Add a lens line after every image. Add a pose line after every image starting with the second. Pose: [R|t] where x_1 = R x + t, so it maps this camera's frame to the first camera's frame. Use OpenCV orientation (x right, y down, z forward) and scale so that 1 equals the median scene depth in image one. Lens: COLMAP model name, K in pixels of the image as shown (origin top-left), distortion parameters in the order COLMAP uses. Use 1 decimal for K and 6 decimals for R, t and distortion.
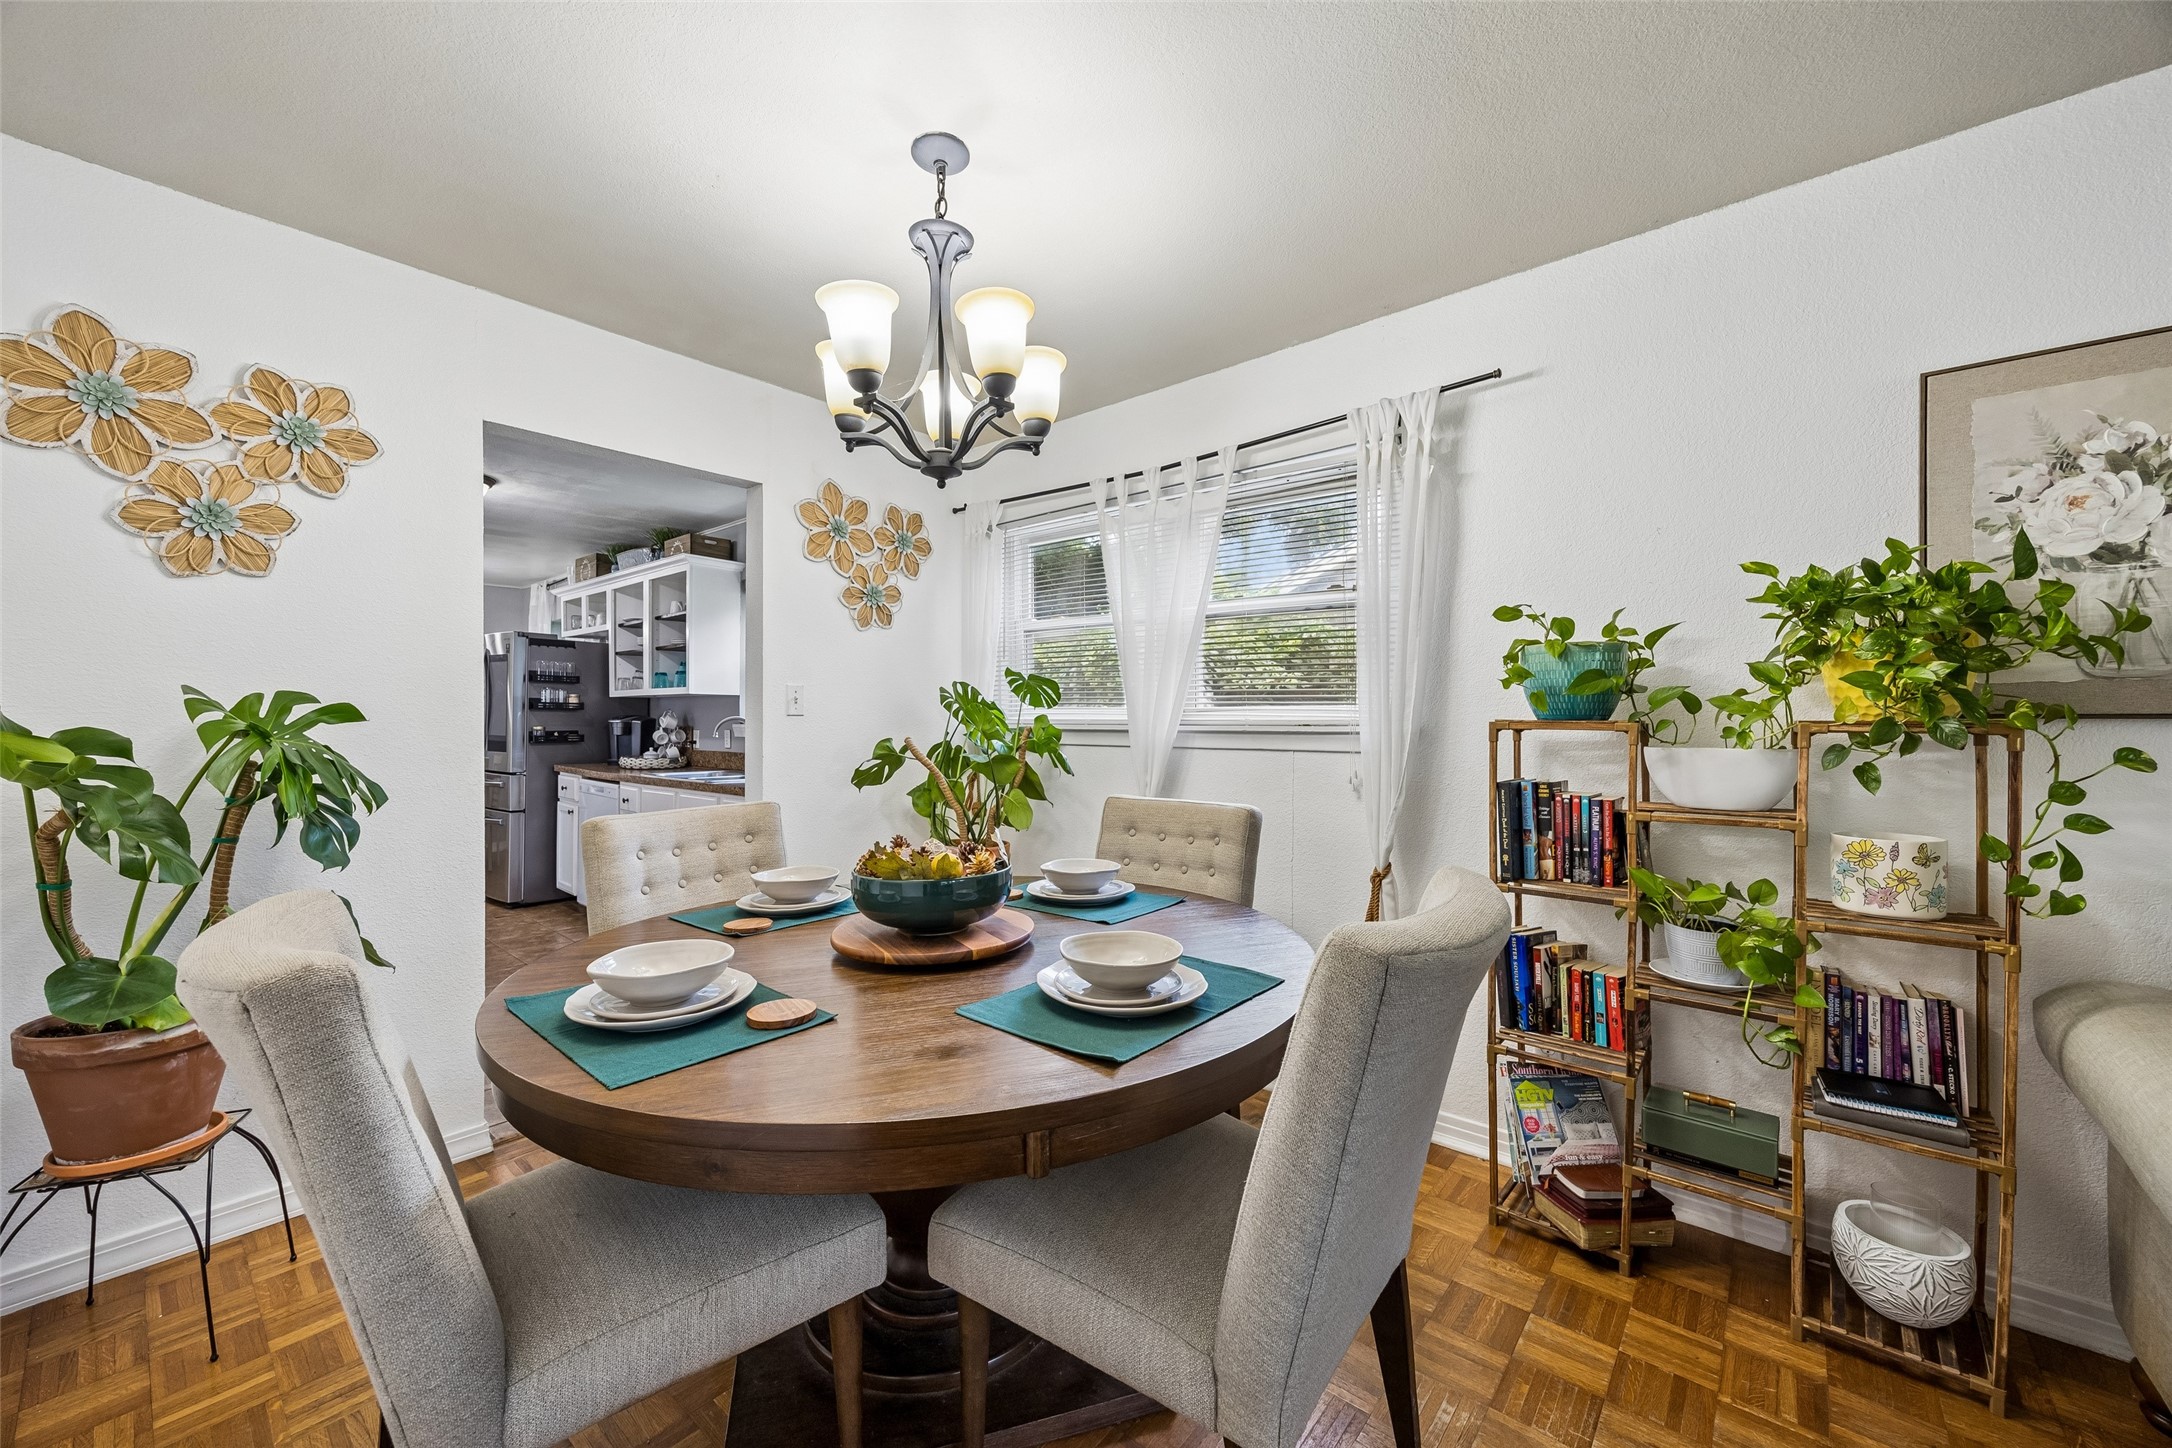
lens RADIAL K [[838.9, 0, 1098.6], [0, 838.9, 722.2], [0, 0, 1]] dist [0.000409, 0.000051]
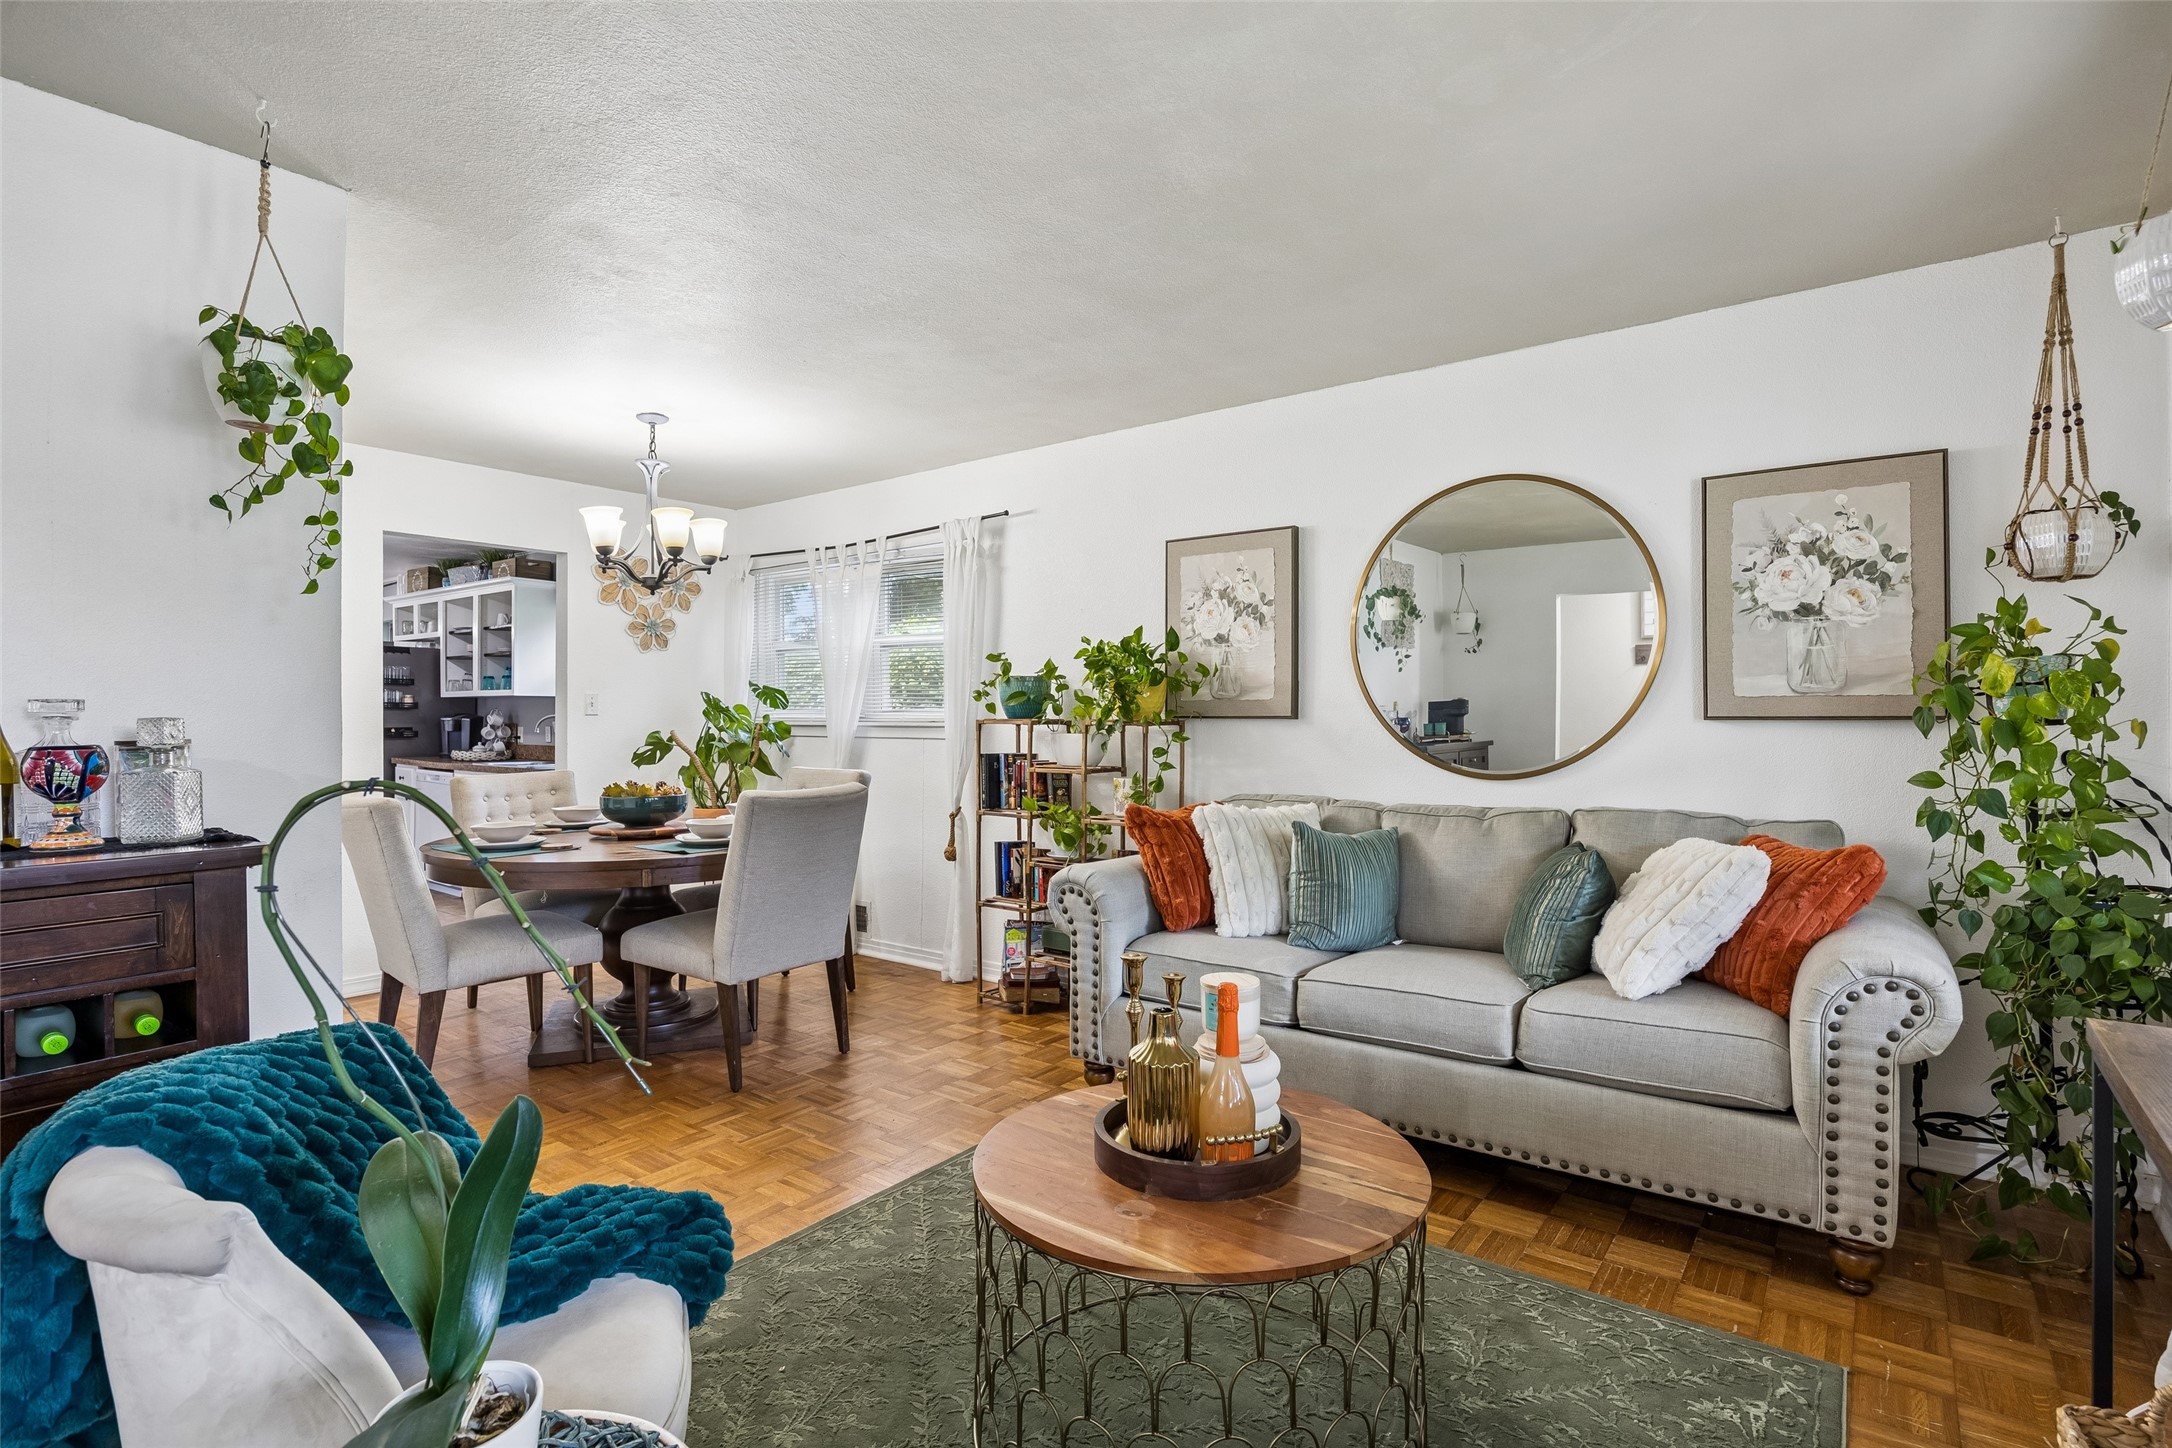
lens RADIAL K [[1052.4, 0, 1089.3], [0, 1052.4, 719.3], [0, 0, 1]] dist [-0.004802, -0.000139]
pose [[0.998838, -0.000058, 0.048204, 0.237431], [0.000060, 1.000000, -0.000042, -0.000473], [-0.048204, 0.000045, 0.998838, -0.491456]]
